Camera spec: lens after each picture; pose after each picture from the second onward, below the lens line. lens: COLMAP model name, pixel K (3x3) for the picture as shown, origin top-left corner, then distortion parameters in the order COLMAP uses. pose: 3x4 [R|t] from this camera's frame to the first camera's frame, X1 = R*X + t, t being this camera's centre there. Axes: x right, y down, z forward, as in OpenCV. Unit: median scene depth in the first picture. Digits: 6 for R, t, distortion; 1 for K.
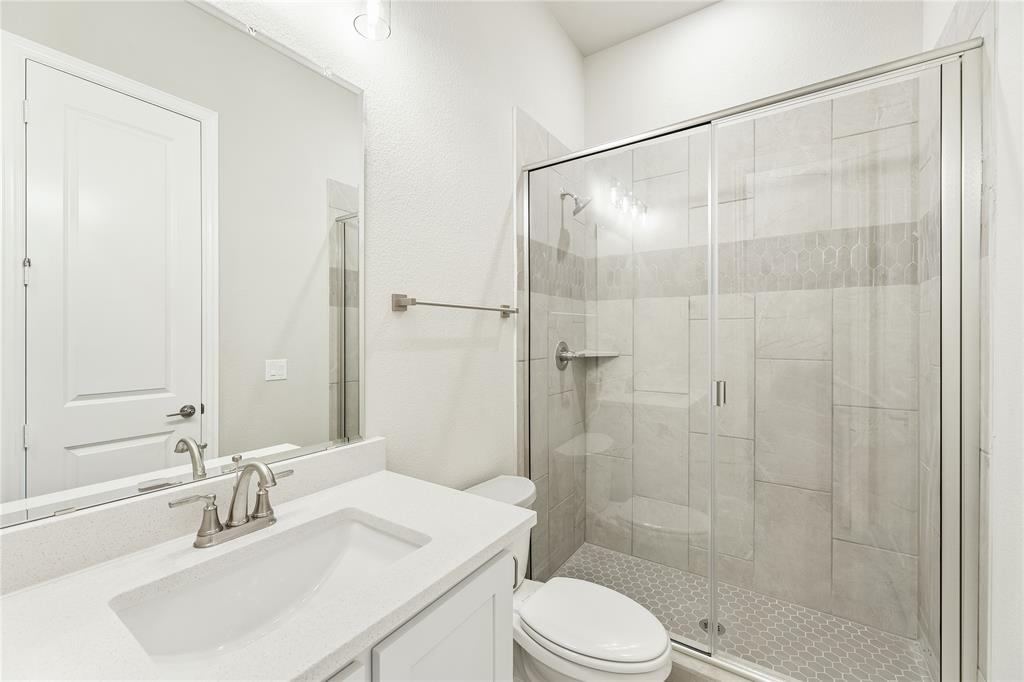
lens RADIAL K [[417.7, 0, 511.9], [0, 417.7, 334.4], [0, 0, 1]] dist [0.001278, 0.000191]
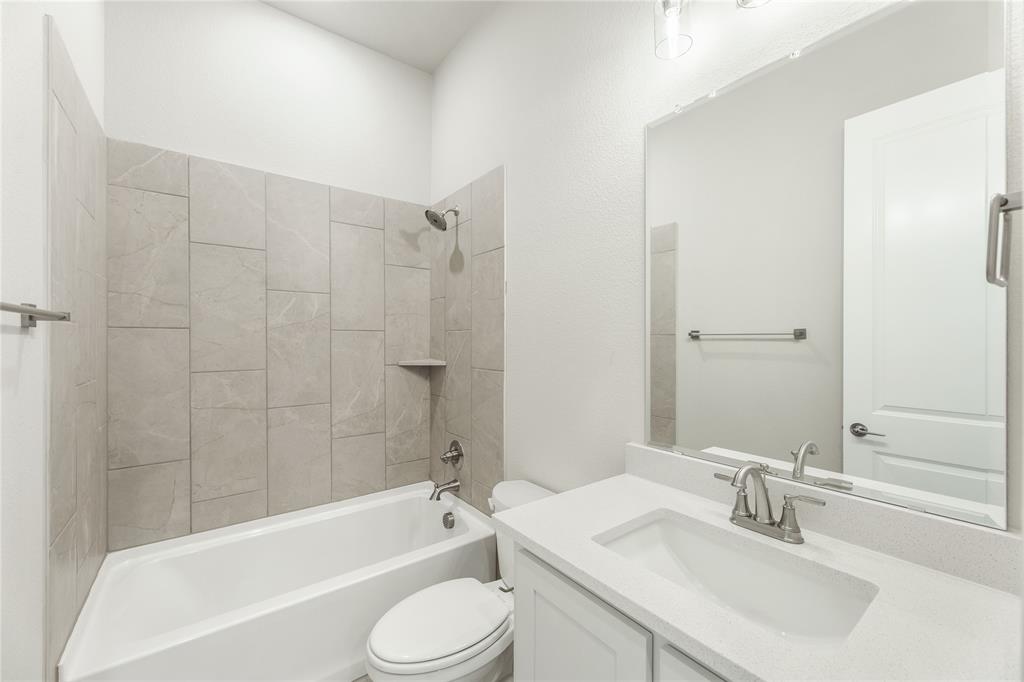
lens RADIAL K [[409.0, 0, 512.0], [0, 409.0, 341.0], [0, 0, 1]] dist [0.000429, 0.000056]
pose [[-0.320267, -0.004342, -0.947317, 0.560439], [-0.001943, 0.999990, -0.003926, -0.003925], [0.947325, 0.000584, -0.320273, 0.746978]]
